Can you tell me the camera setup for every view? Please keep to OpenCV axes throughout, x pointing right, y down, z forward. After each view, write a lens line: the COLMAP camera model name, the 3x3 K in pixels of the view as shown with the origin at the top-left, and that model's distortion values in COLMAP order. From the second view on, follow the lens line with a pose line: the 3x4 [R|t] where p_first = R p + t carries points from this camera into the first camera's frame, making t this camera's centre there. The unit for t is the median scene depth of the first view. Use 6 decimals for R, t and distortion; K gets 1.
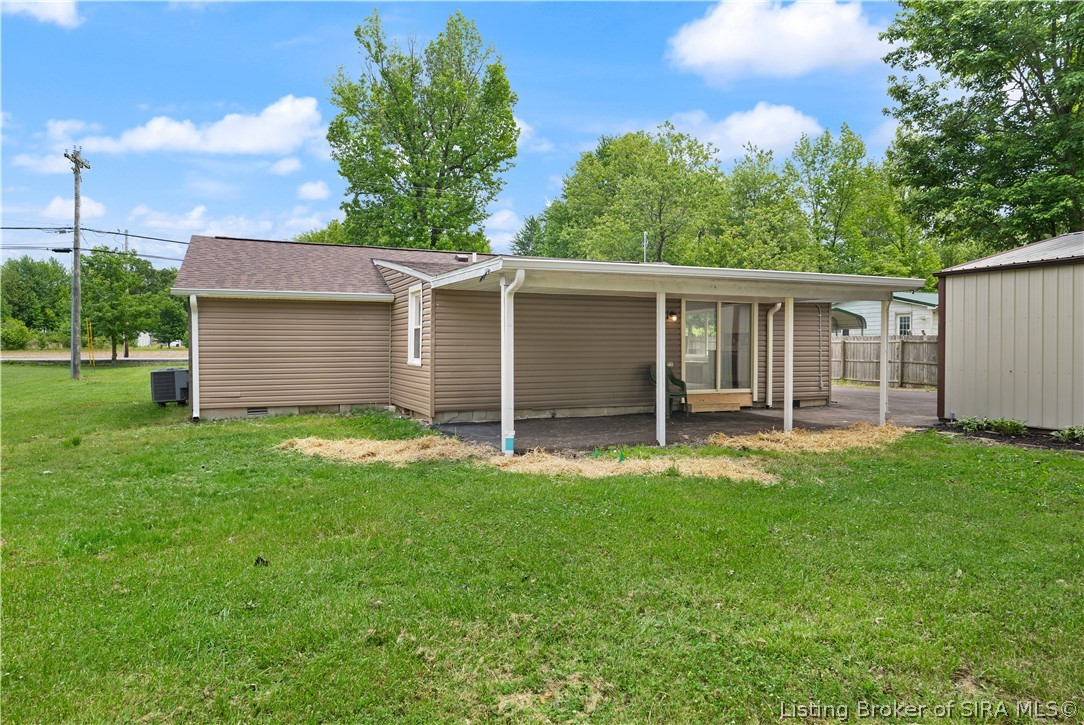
lens RADIAL K [[688.2, 0, 548.7], [0, 688.2, 356.9], [0, 0, 1]] dist [0.000234, 0.000722]
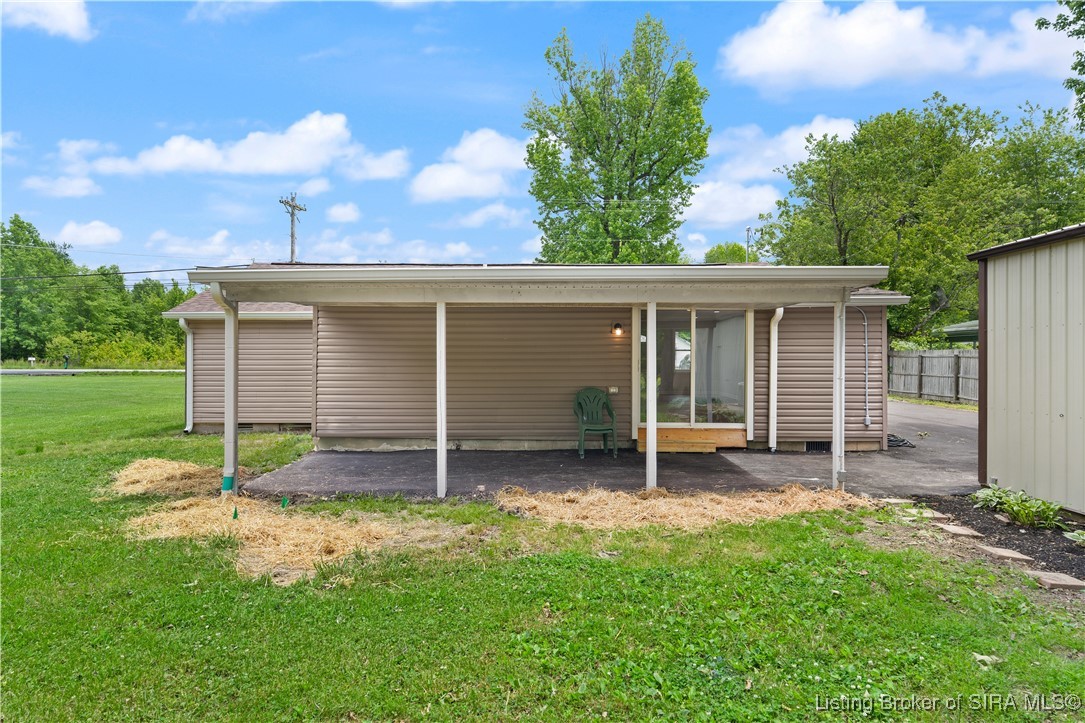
lens RADIAL K [[688.8, 0, 544.9], [0, 688.8, 354.4], [0, 0, 1]] dist [0.000234, 0.000722]
pose [[0.909389, -0.002741, -0.415938, 0.143949], [-0.007170, 0.999726, -0.022265, -0.003936], [0.415885, 0.023230, 0.909120, 0.079271]]
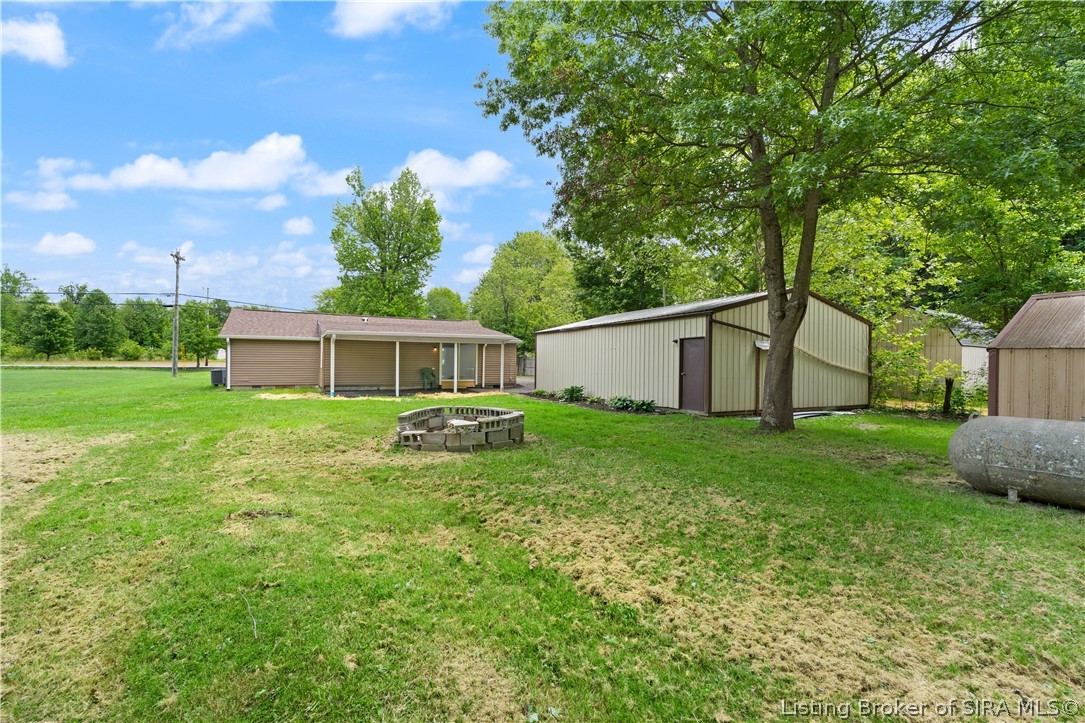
lens RADIAL K [[482.5, 0, 545.0], [0, 482.5, 362.5], [0, 0, 1]] dist [-0.000997, 0.000415]
pose [[0.998437, 0.008954, 0.055162, 0.155955], [-0.008141, 0.999855, -0.014935, 0.003836], [-0.055288, 0.014463, 0.998366, -0.232530]]
